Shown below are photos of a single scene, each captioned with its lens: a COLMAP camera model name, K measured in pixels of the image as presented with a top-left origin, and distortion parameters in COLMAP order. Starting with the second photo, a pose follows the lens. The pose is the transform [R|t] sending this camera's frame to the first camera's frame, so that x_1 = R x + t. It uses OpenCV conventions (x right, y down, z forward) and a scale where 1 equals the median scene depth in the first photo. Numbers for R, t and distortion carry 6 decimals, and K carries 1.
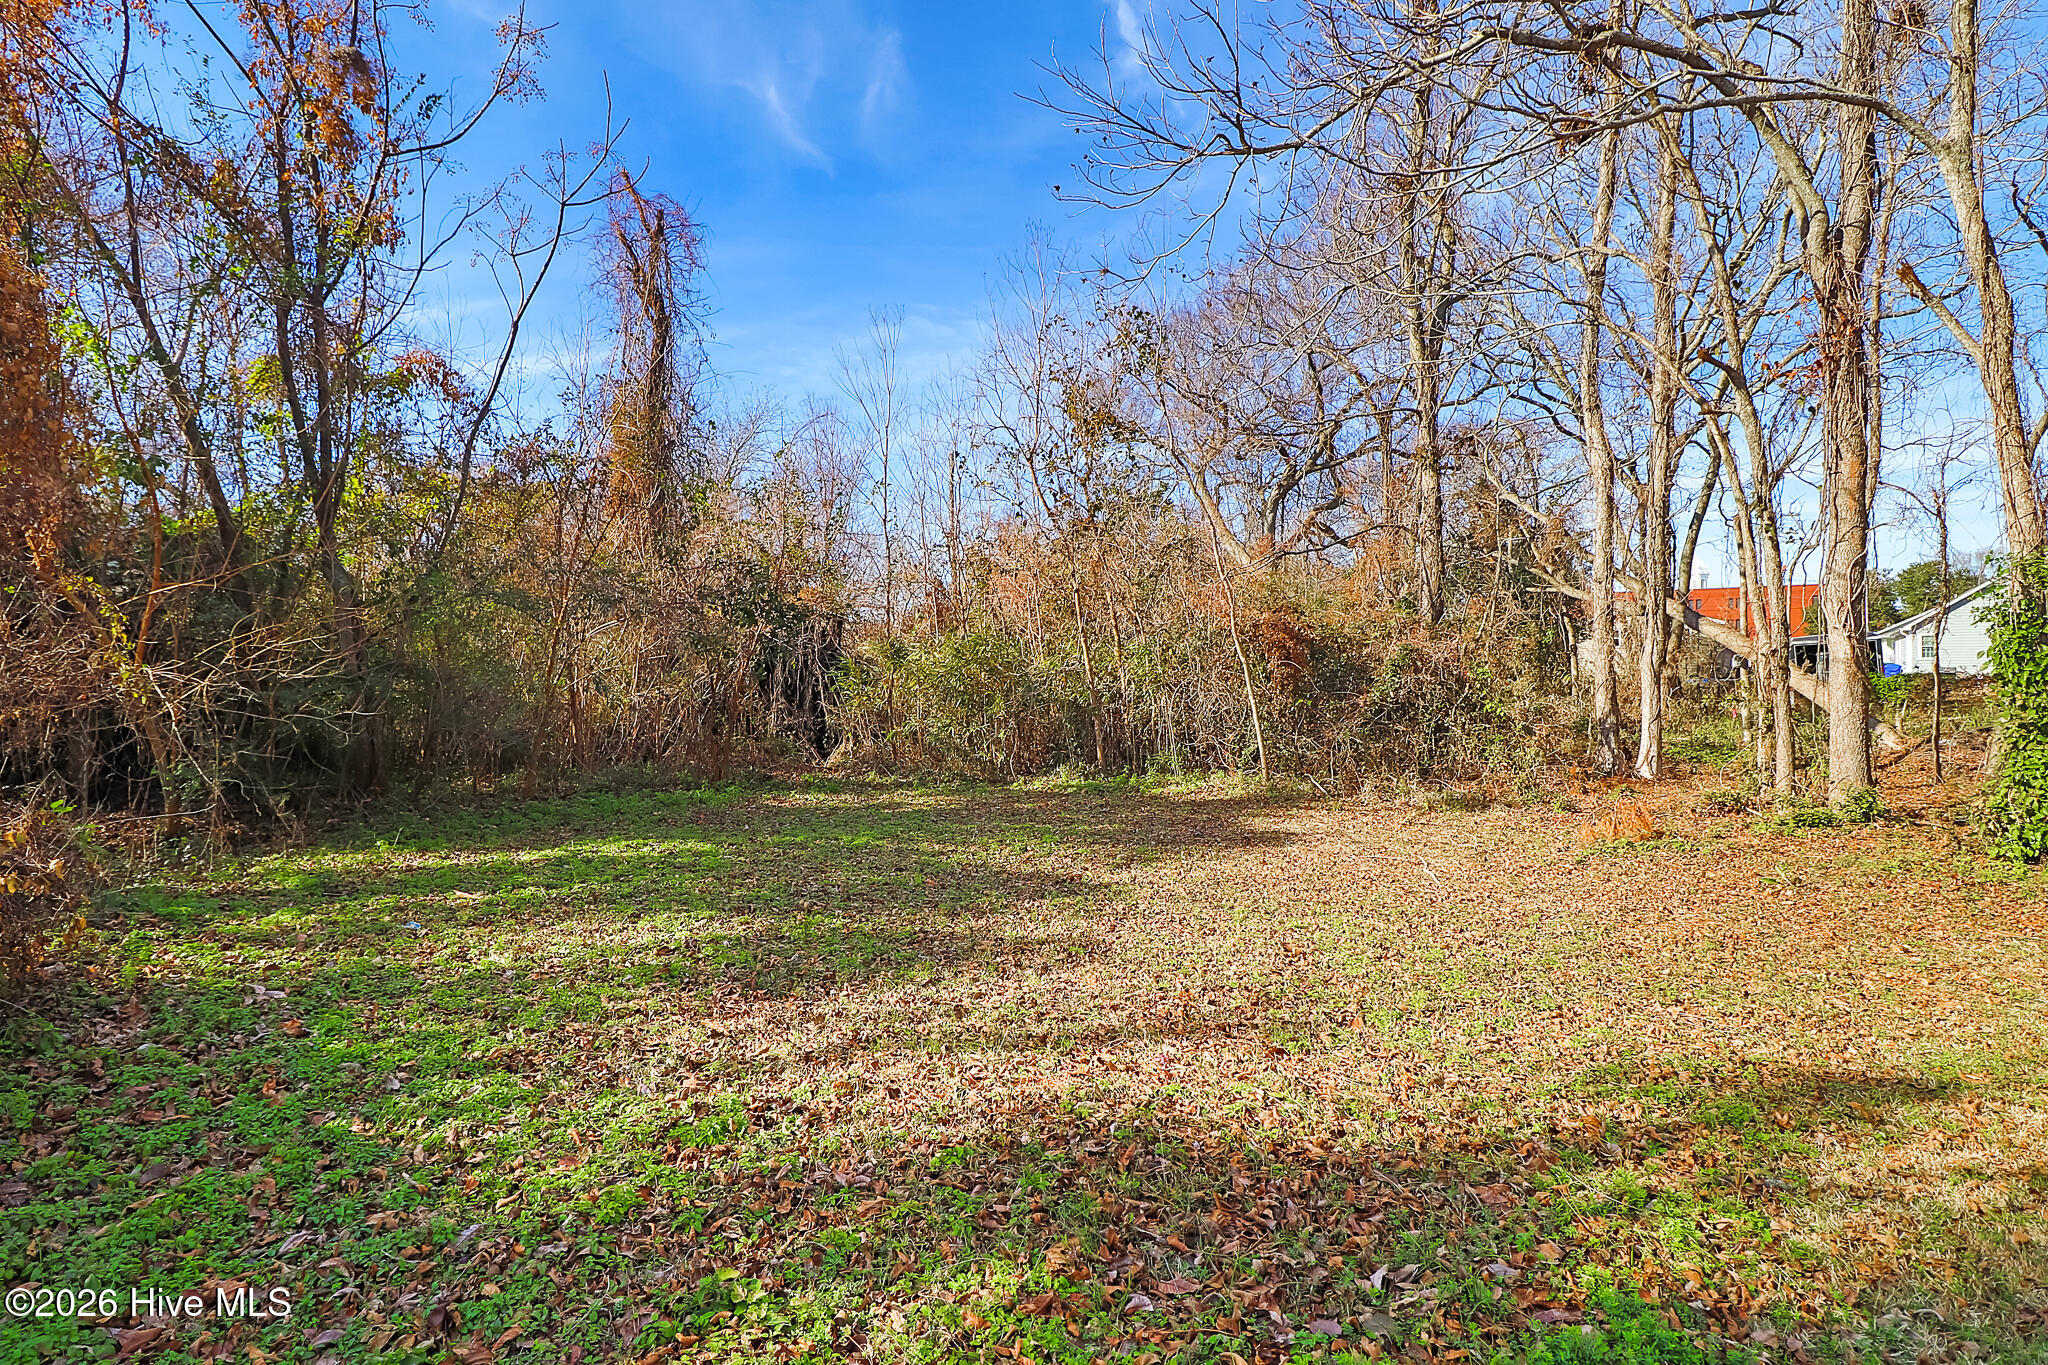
lens RADIAL K [[1072.9, 0, 1026.7], [0, 1072.9, 660.0], [0, 0, 1]] dist [-0.003064, -0.001580]
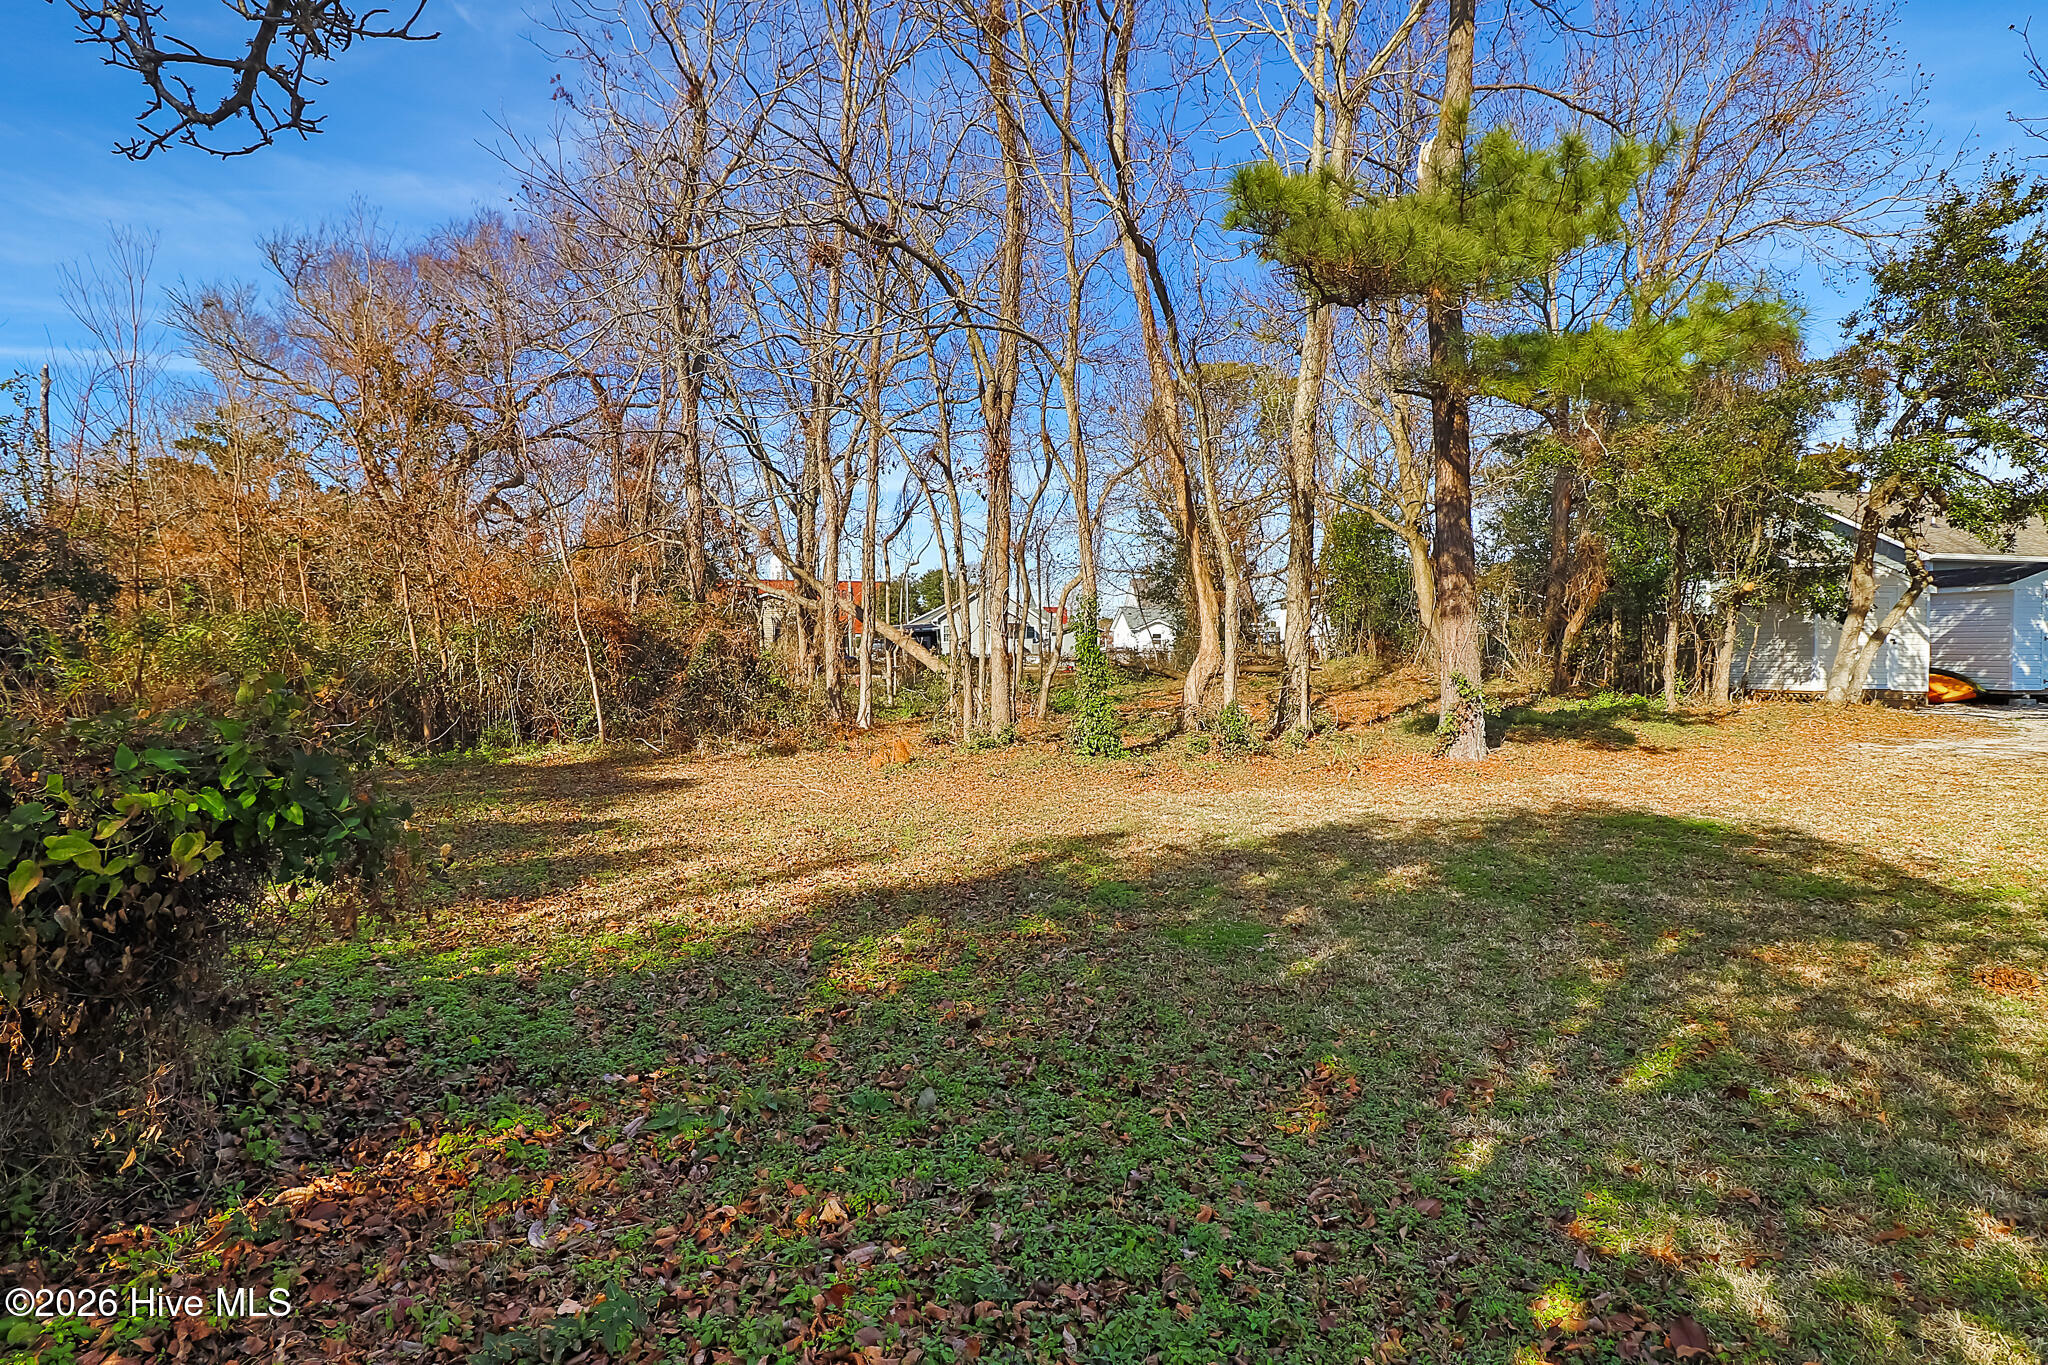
lens RADIAL K [[1003.5, 0, 1024.0], [0, 1003.5, 682.5], [0, 0, 1]] dist [0.001182, -0.000131]
pose [[0.713561, -0.015694, 0.700417, -0.248954], [-0.014527, 0.999203, 0.037188, -0.005914], [-0.700442, -0.036710, 0.712764, -0.126547]]
